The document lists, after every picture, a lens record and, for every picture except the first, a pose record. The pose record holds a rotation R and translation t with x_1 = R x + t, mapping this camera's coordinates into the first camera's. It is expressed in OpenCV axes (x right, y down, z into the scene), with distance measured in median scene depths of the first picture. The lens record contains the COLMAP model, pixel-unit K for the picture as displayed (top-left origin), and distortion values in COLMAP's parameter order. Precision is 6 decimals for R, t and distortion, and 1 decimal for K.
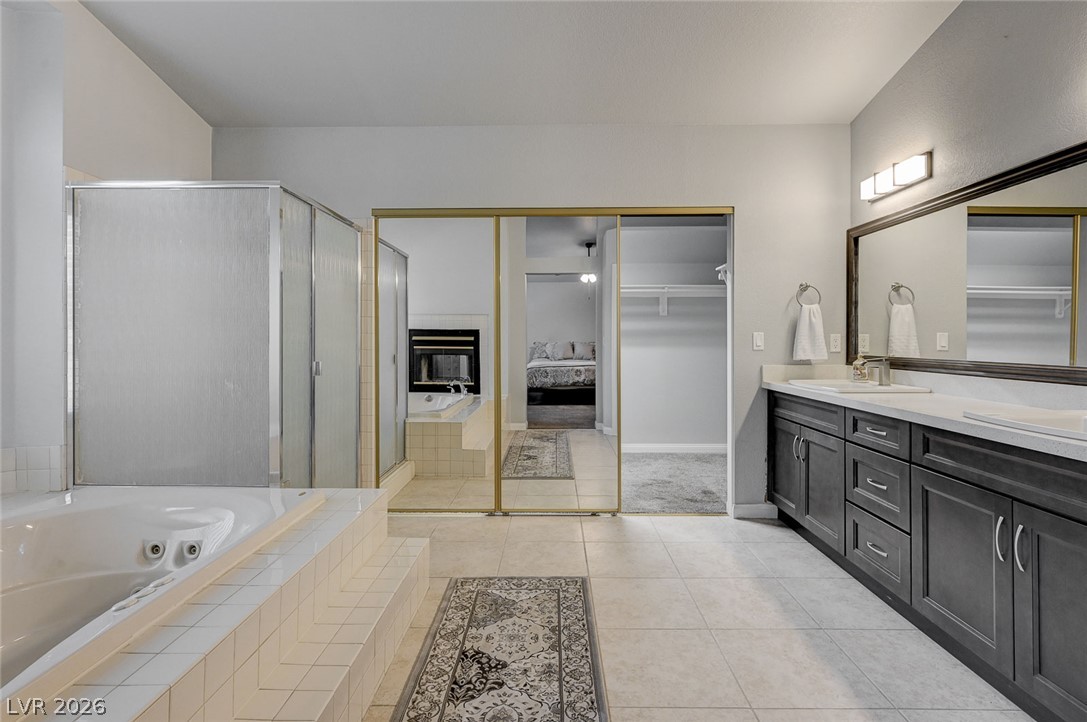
lens RADIAL K [[492.0, 0, 543.5], [0, 492.0, 336.3], [0, 0, 1]] dist [-0.002795, -0.000327]
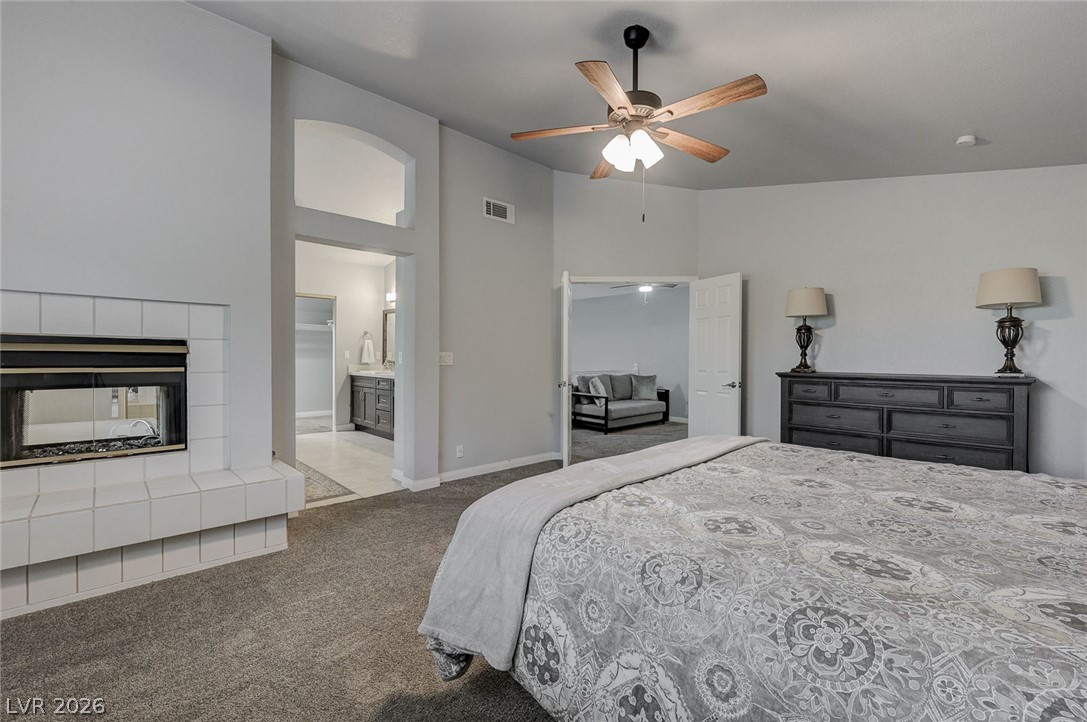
lens RADIAL K [[486.2, 0, 552.9], [0, 486.2, 357.1], [0, 0, 1]] dist [0.001272, -0.000314]
pose [[0.686855, 0.001863, 0.726792, -0.574682], [-0.012619, 0.999877, 0.009362, -0.013860], [-0.726685, -0.015602, 0.686794, -1.308712]]
